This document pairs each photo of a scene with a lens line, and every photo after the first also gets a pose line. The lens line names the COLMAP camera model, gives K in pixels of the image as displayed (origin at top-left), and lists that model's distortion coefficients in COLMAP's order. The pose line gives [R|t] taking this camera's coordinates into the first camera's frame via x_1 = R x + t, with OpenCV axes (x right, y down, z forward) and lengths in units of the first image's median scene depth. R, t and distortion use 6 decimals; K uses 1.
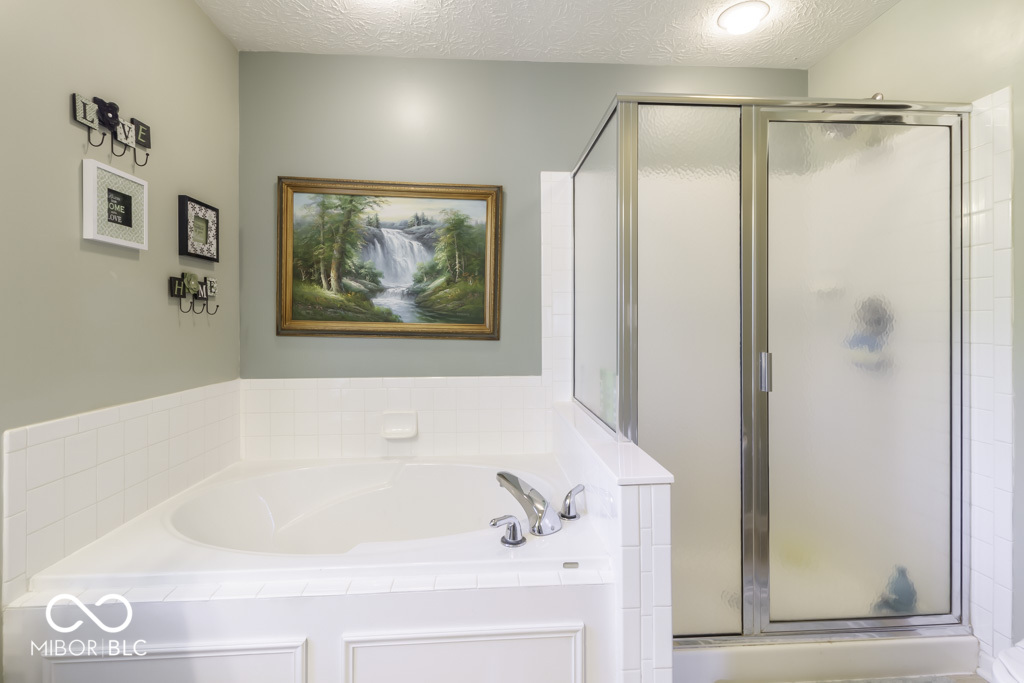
lens RADIAL K [[484.2, 0, 511.7], [0, 484.2, 328.6], [0, 0, 1]] dist [0.002940, 0.000170]
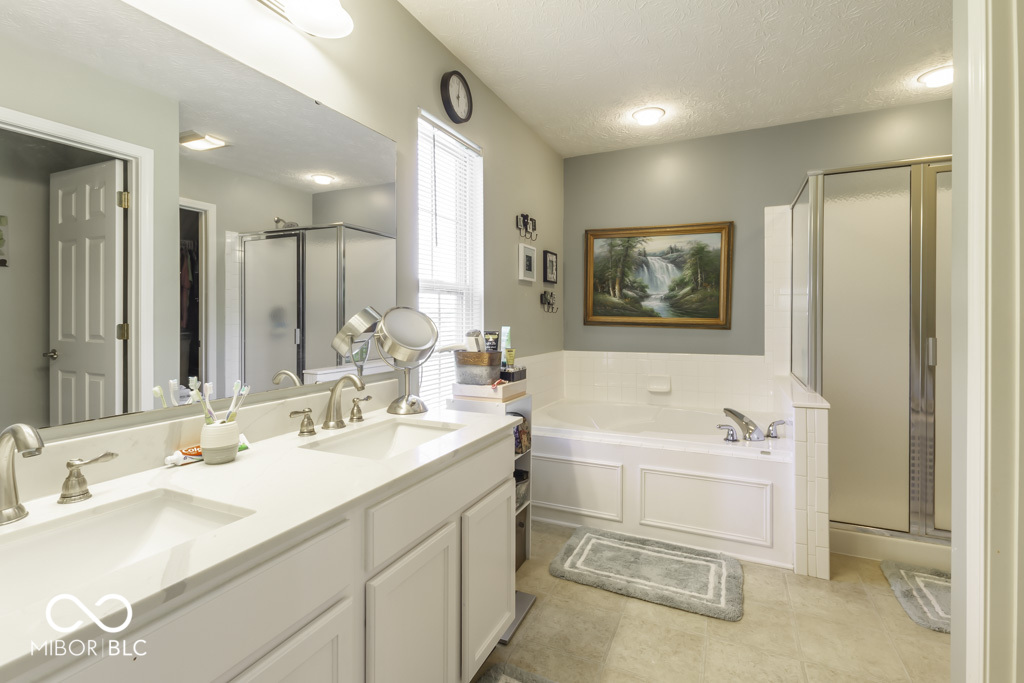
lens RADIAL K [[466.5, 0, 515.8], [0, 466.5, 324.2], [0, 0, 1]] dist [0.001901, 0.000277]
pose [[0.883249, 0.005460, -0.468872, 0.062845], [-0.004676, 0.999985, 0.002837, 0.007794], [0.468881, -0.000314, 0.883261, -0.529511]]
